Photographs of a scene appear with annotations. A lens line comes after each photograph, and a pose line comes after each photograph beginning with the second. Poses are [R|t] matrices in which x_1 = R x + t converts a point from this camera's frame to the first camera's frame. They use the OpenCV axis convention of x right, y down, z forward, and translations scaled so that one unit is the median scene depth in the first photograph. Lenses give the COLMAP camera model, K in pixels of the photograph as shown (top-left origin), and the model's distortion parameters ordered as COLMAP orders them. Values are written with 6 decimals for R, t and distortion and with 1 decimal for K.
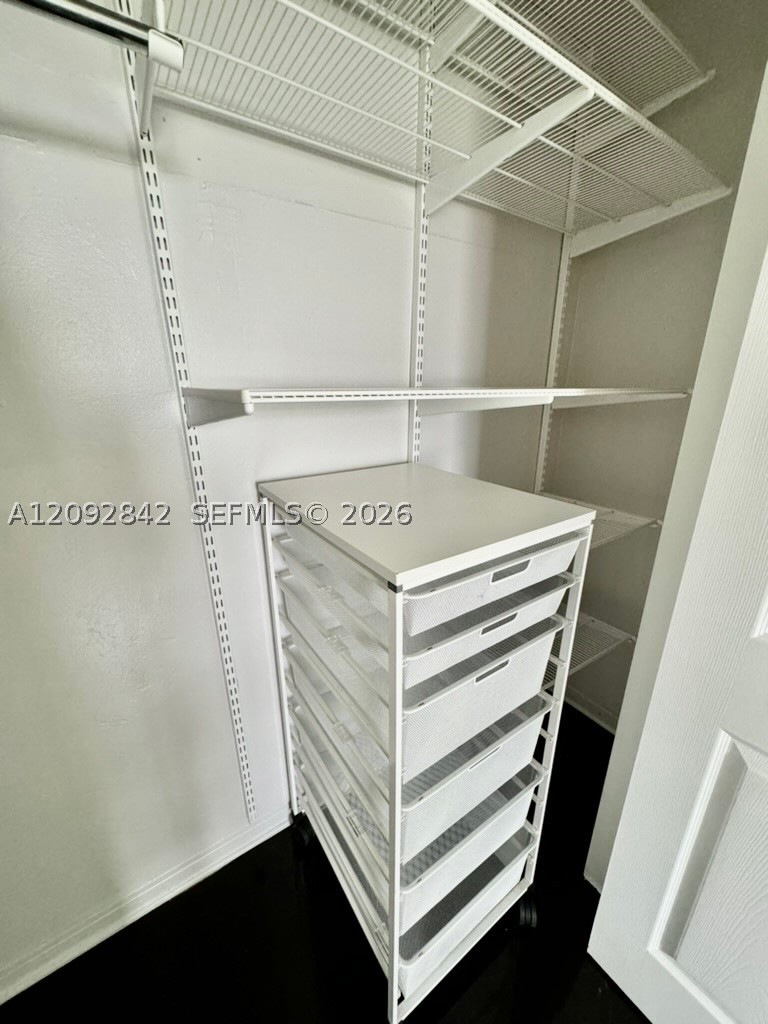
lens RADIAL K [[407.9, 0, 384.0], [0, 407.9, 512.0], [0, 0, 1]] dist [-0.002638, 0.000410]
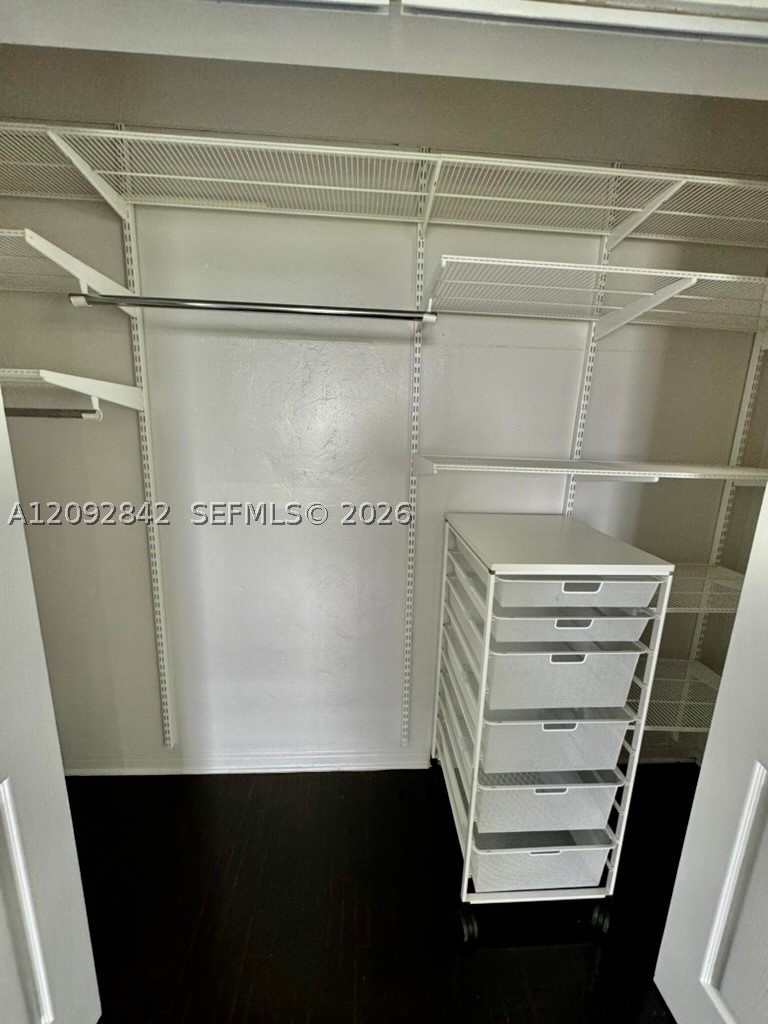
lens RADIAL K [[407.9, 0, 384.0], [0, 407.9, 512.0], [0, 0, 1]] dist [-0.002638, 0.000410]
pose [[0.856875, 0.134440, -0.497685, 0.280450], [-0.189362, 0.979992, -0.061304, 0.070778], [0.479486, 0.146773, 0.865189, -0.499194]]
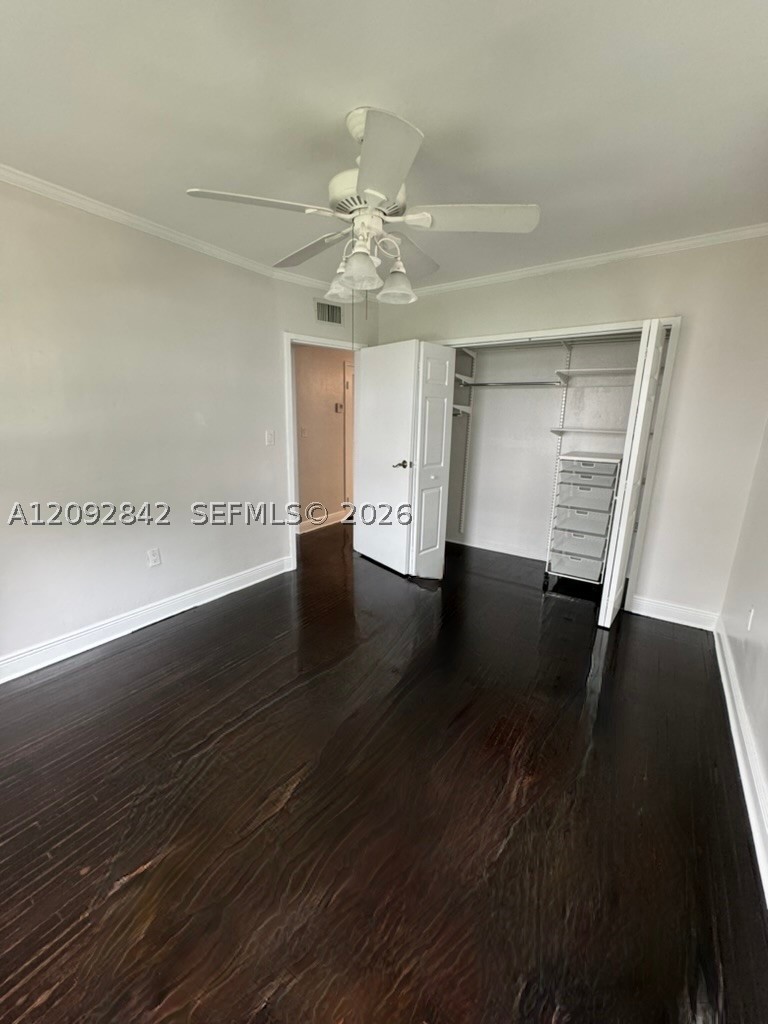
lens RADIAL K [[407.9, 0, 384.0], [0, 407.9, 512.0], [0, 0, 1]] dist [-0.002638, 0.000410]
pose [[0.375224, 0.224154, -0.899423, 2.892123], [-0.310722, 0.944596, 0.105784, 0.675040], [0.873303, 0.239778, 0.424085, -2.312402]]
